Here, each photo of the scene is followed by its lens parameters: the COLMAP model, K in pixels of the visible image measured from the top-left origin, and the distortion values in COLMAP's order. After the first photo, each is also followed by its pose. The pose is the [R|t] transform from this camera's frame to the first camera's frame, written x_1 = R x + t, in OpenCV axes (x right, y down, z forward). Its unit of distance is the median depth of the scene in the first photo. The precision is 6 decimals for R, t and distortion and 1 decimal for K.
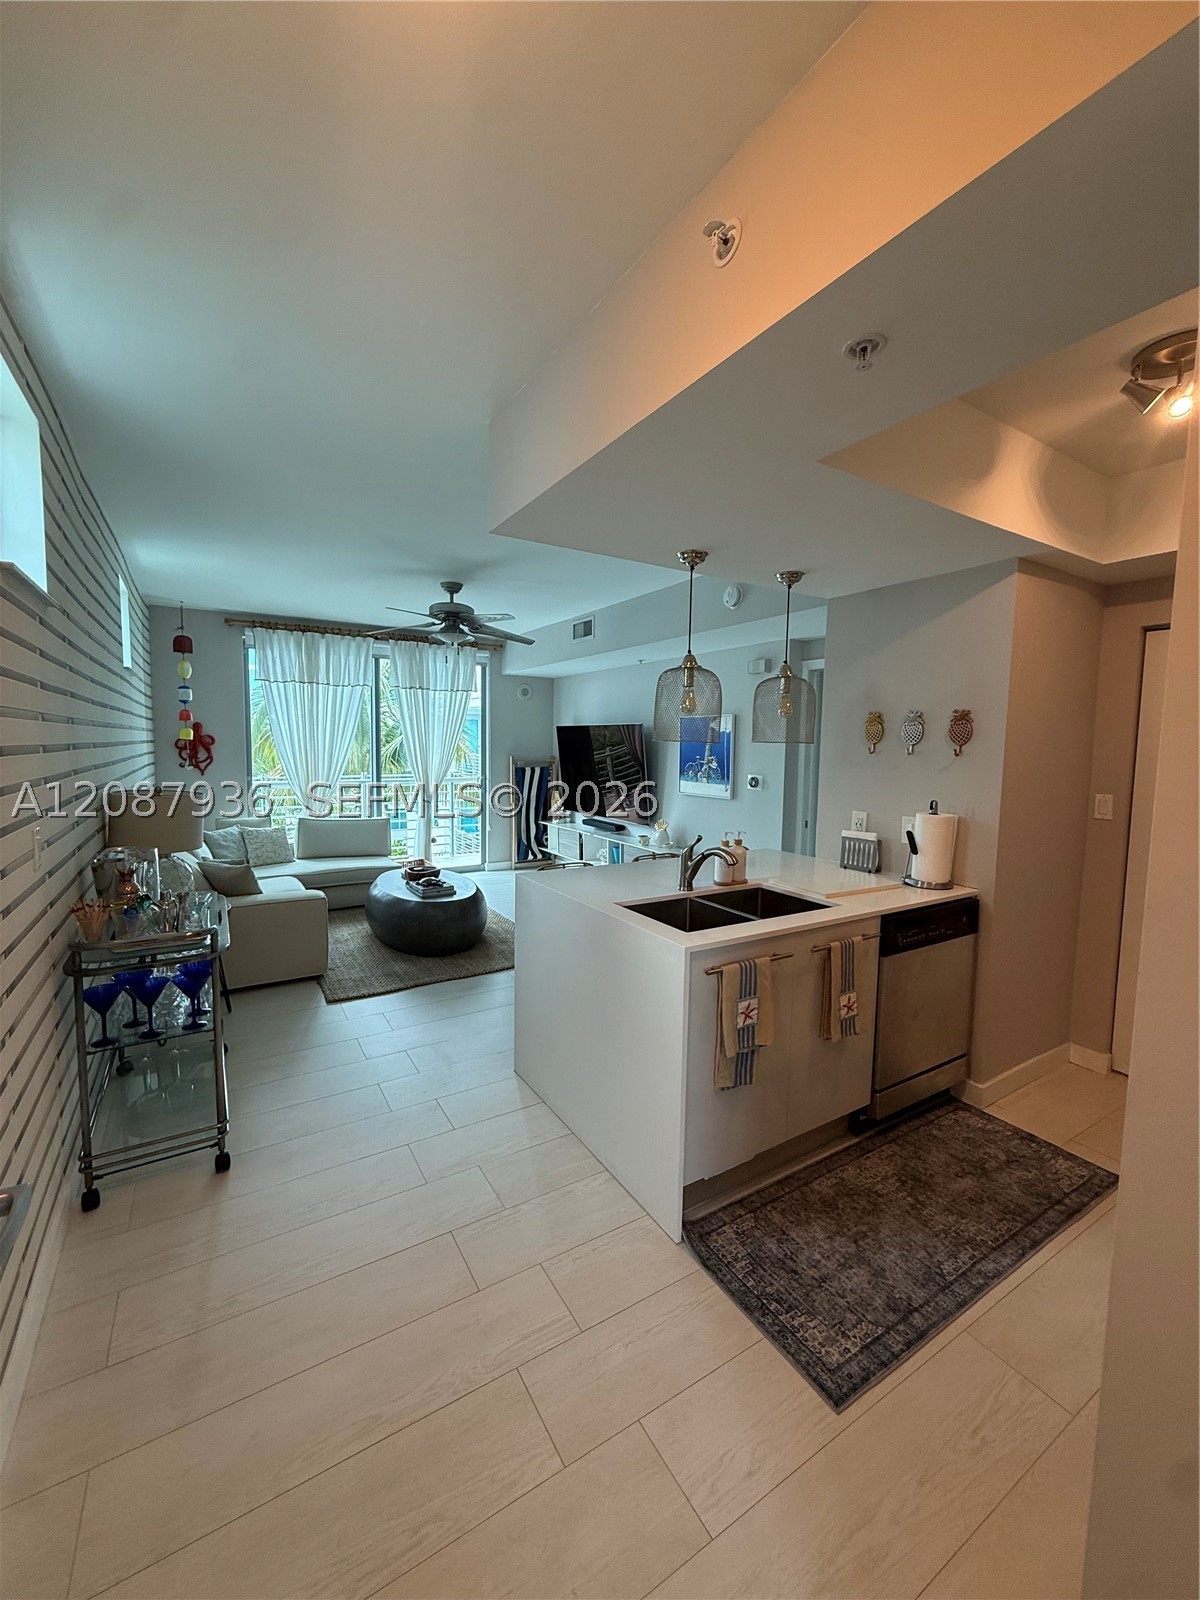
lens RADIAL K [[638.6, 0, 595.7], [0, 638.6, 796.2], [0, 0, 1]] dist [0.000309, 0.000039]
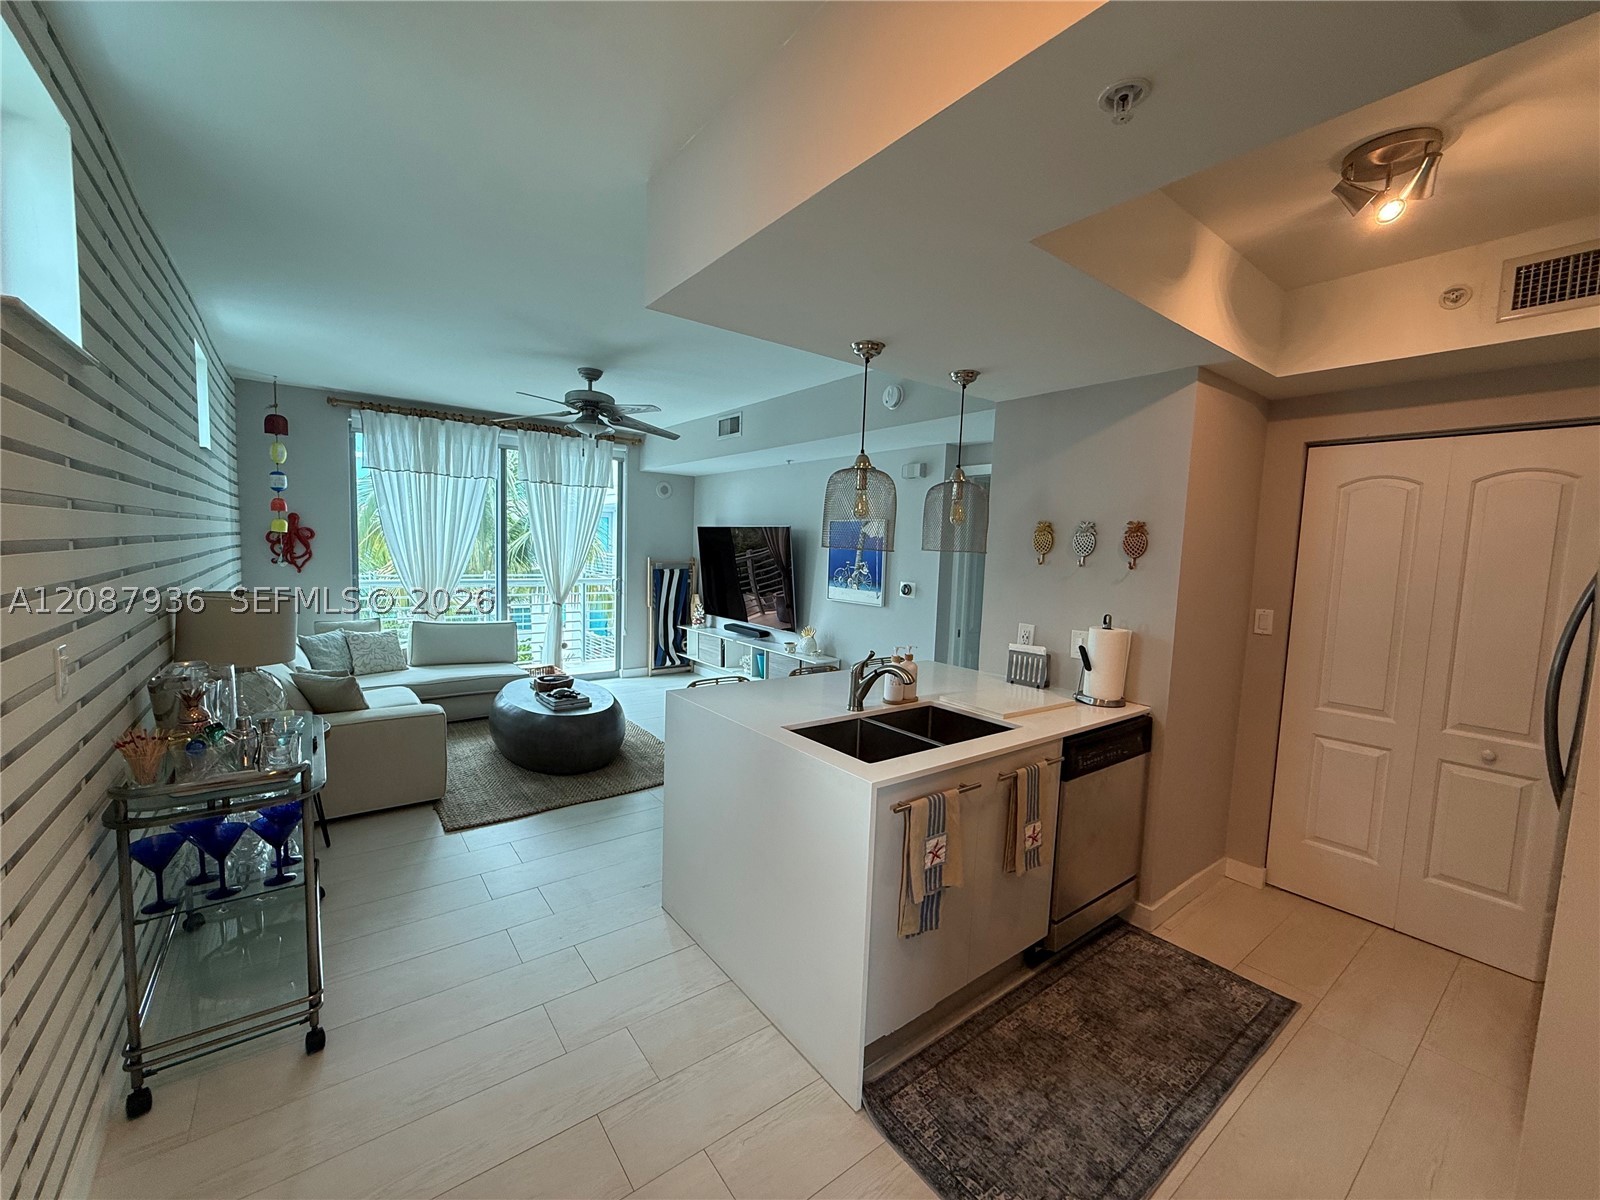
lens RADIAL K [[638.6, 0, 791.9], [0, 638.6, 601.3], [0, 0, 1]] dist [0.000309, 0.000039]
pose [[0.994793, 0.011567, 0.101256, -0.045966], [-0.012218, 0.999908, 0.005810, -0.013919], [-0.101179, -0.007017, 0.994843, 0.091729]]
